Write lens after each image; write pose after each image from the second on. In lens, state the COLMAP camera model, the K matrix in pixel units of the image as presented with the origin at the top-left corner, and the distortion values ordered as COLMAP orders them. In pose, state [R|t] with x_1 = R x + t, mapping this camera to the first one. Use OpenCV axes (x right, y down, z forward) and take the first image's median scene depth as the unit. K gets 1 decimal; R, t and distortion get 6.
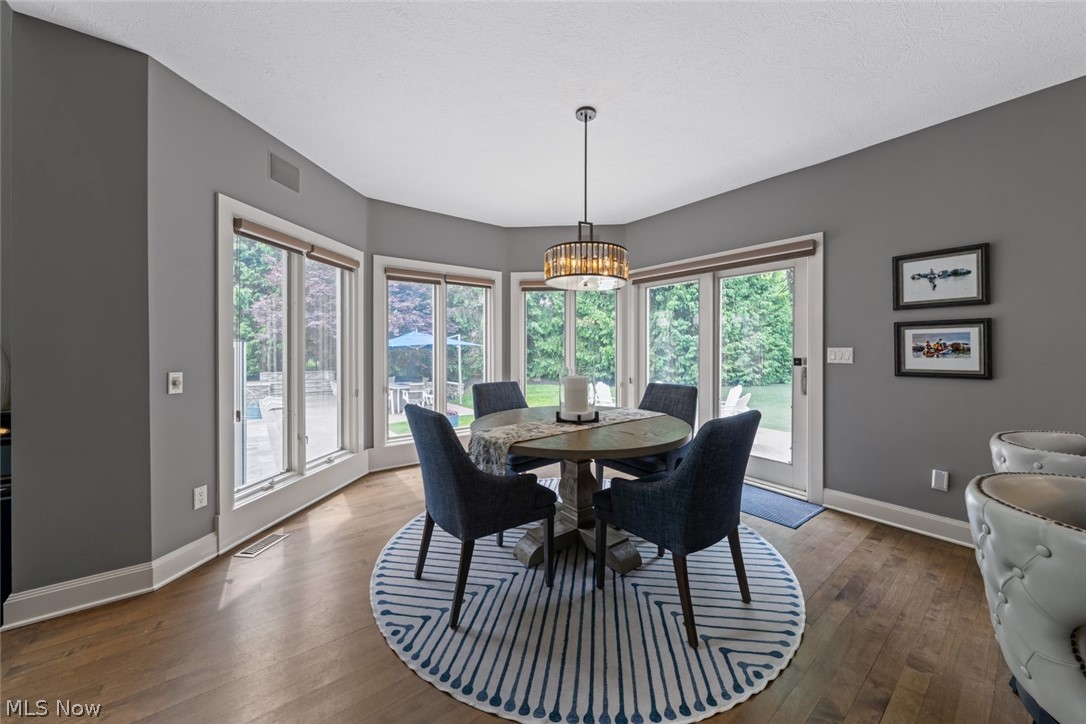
lens RADIAL K [[387.3, 0, 551.0], [0, 387.3, 351.8], [0, 0, 1]] dist [-0.003049, -0.000129]
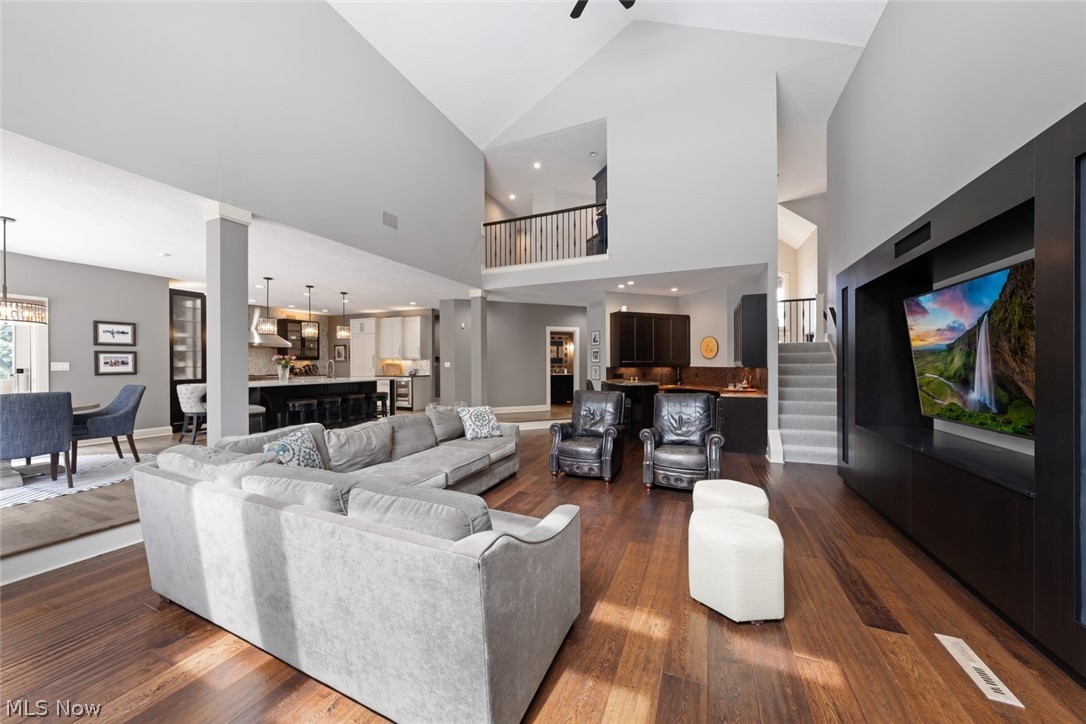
lens RADIAL K [[371.0, 0, 543.0], [0, 371.0, 362.0], [0, 0, 1]] dist [-0.002840, -0.000056]
pose [[-0.477565, 0.003567, 0.878589, -2.258279], [0.010082, 0.999948, 0.001421, 0.010108], [-0.878539, 0.009536, -0.477576, -0.234180]]
